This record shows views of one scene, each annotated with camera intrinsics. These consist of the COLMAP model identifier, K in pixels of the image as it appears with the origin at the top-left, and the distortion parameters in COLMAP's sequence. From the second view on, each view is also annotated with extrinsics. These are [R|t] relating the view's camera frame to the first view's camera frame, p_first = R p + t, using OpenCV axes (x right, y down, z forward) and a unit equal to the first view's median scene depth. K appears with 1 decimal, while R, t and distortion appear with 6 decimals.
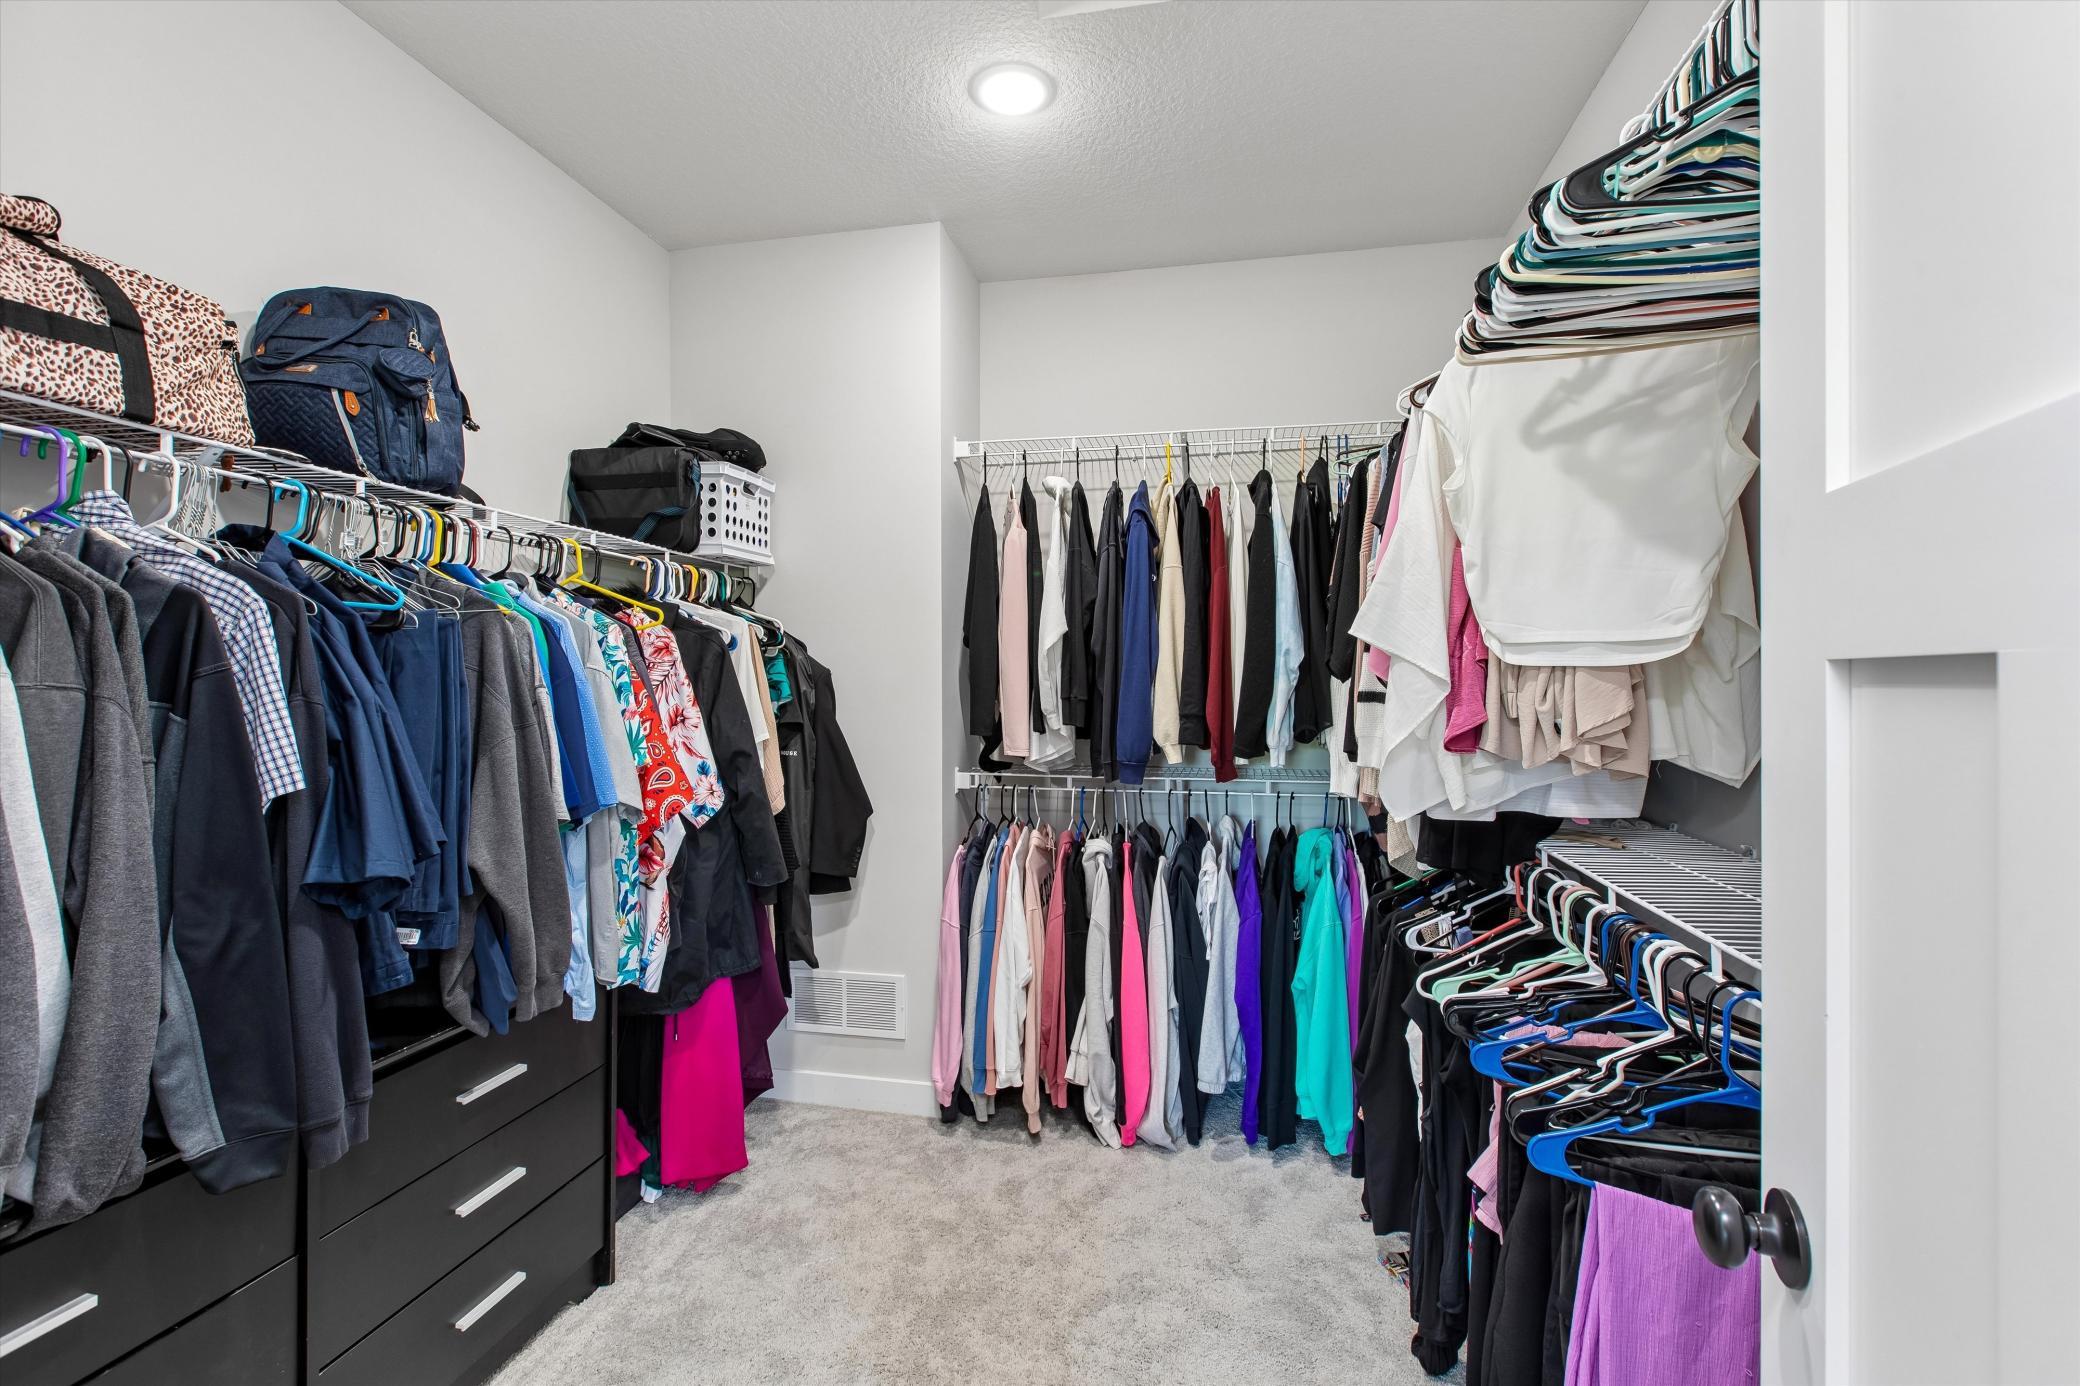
lens RADIAL K [[957.9, 0, 1038.6], [0, 957.9, 678.2], [0, 0, 1]] dist [0.002345, 0.000109]
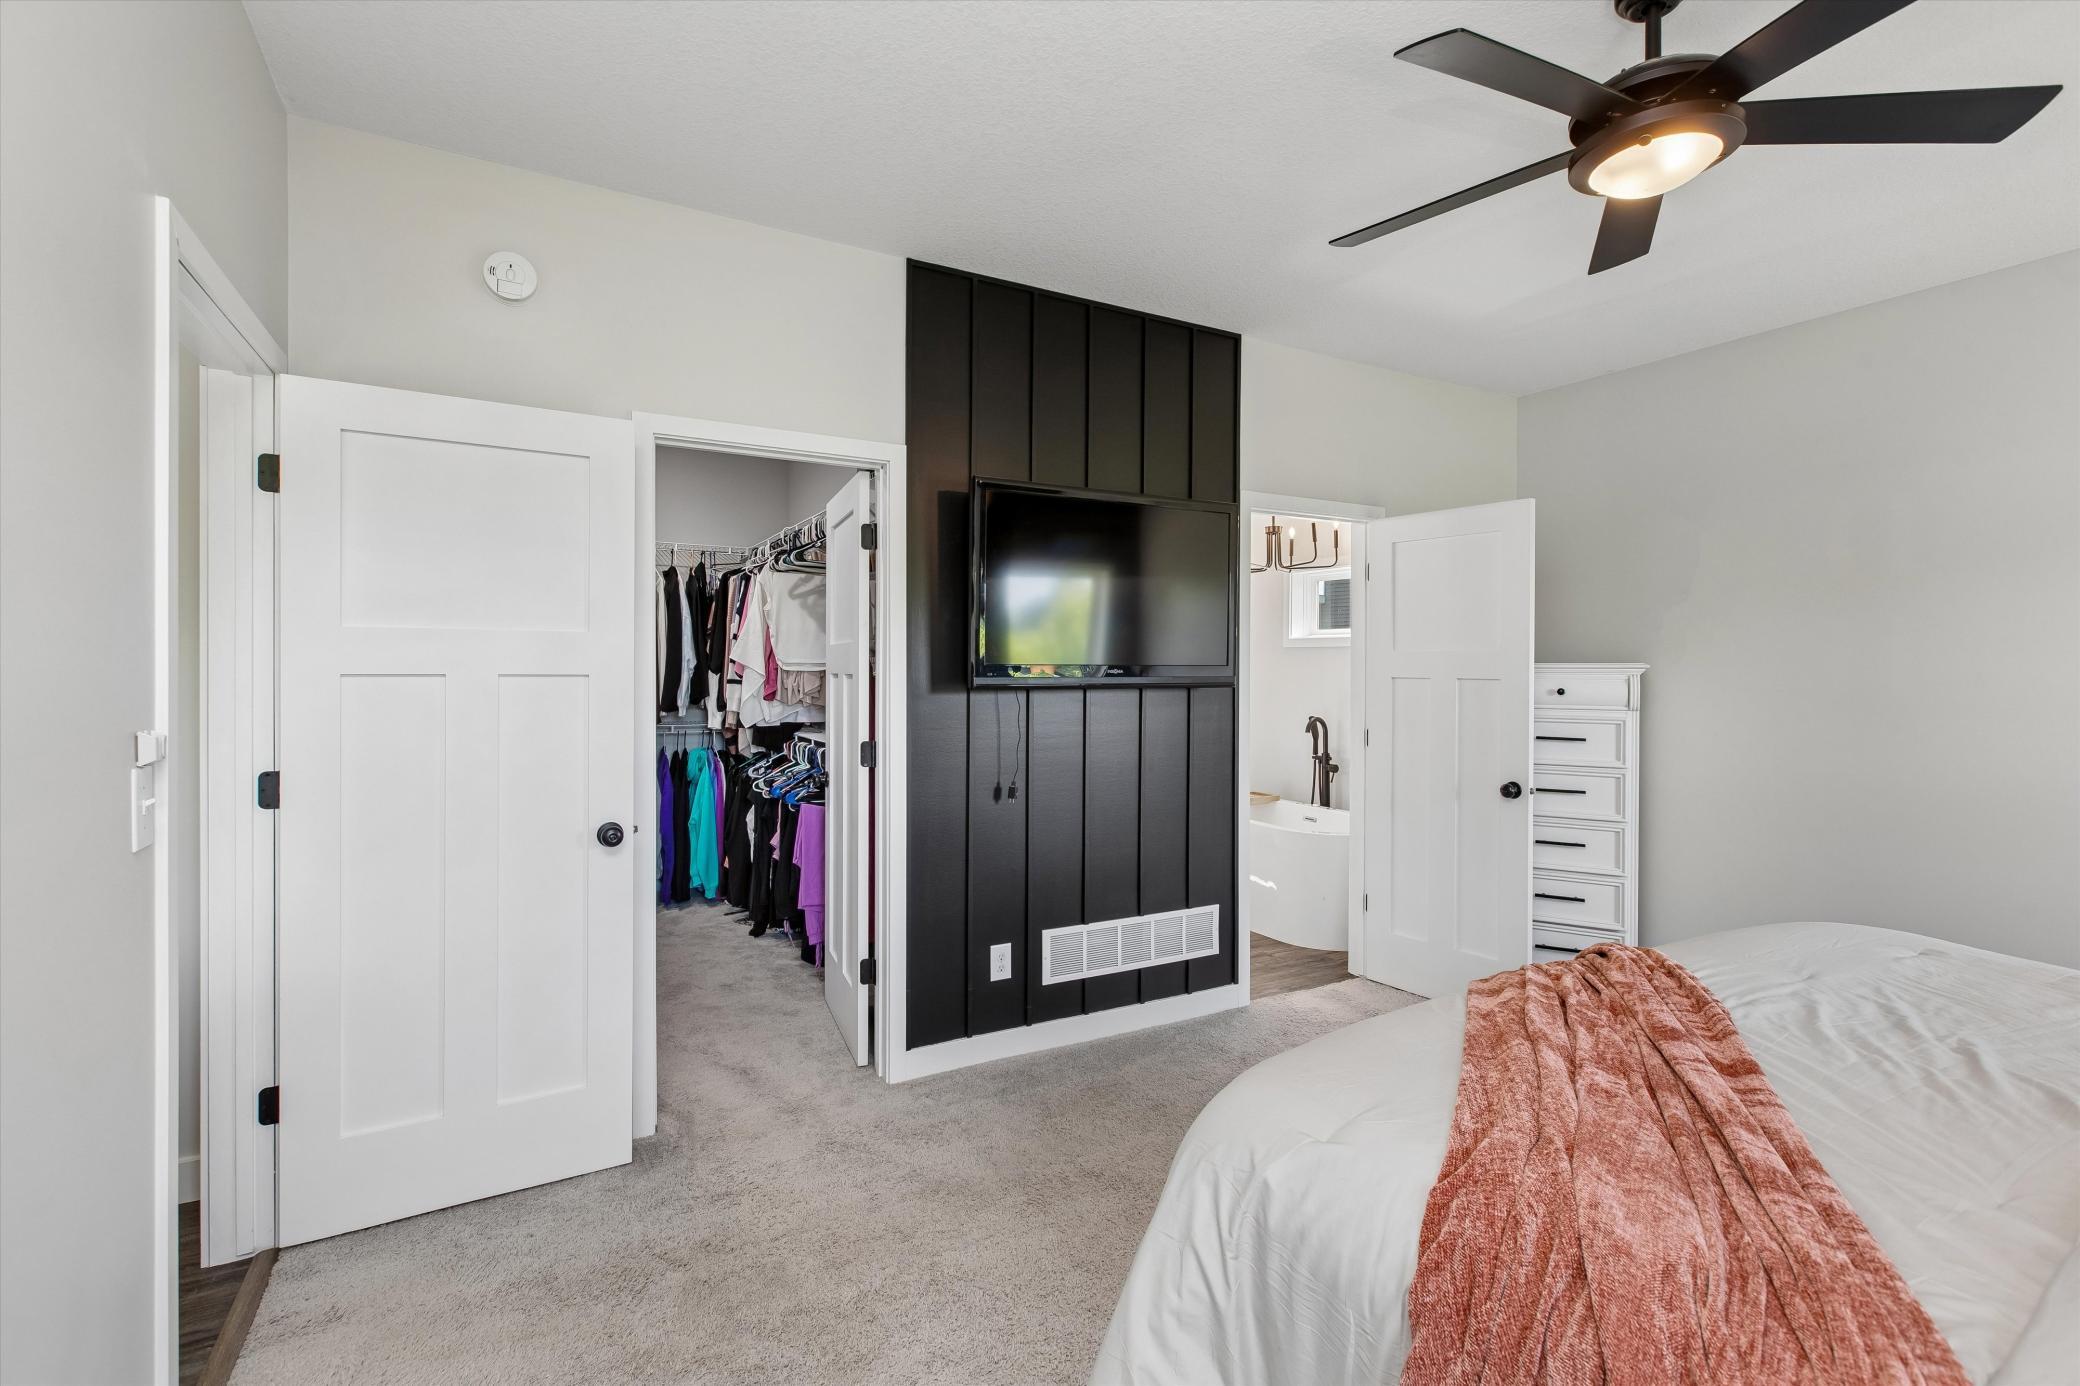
lens RADIAL K [[957.9, 0, 1044.7], [0, 957.9, 677.2], [0, 0, 1]] dist [0.002345, 0.000109]
pose [[0.764633, -0.000399, 0.644465, -0.665399], [-0.006259, 0.999948, 0.008045, -0.017121], [-0.644435, -0.010186, 0.764591, -1.478293]]
